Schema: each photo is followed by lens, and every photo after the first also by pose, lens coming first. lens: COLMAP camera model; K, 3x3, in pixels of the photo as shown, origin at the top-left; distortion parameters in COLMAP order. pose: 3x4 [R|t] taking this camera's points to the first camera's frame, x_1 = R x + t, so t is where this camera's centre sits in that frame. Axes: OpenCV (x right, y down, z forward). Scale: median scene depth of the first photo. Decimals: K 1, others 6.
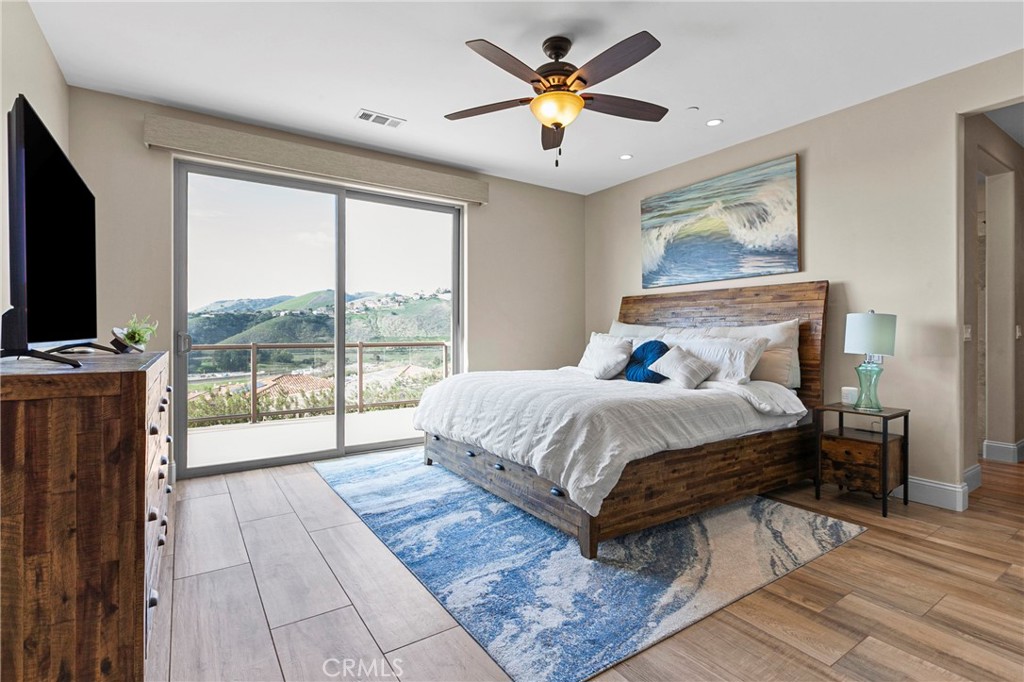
lens RADIAL K [[482.0, 0, 517.8], [0, 482.0, 338.7], [0, 0, 1]] dist [0.000635, -0.000144]
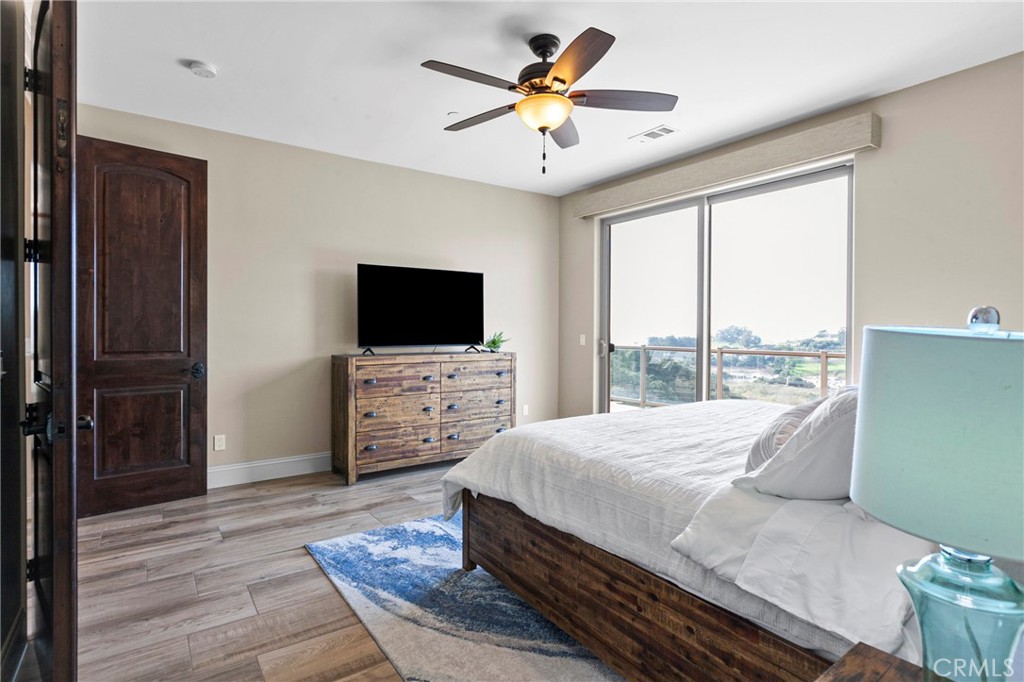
lens RADIAL K [[528.9, 0, 512.0], [0, 528.9, 341.0], [0, 0, 1]] dist [-0.000508, 0.000072]
pose [[0.013162, 0.021934, -0.999673, 1.407030], [-0.016485, 0.999628, 0.021716, -0.068556], [0.999777, 0.016194, 0.013519, 1.177985]]
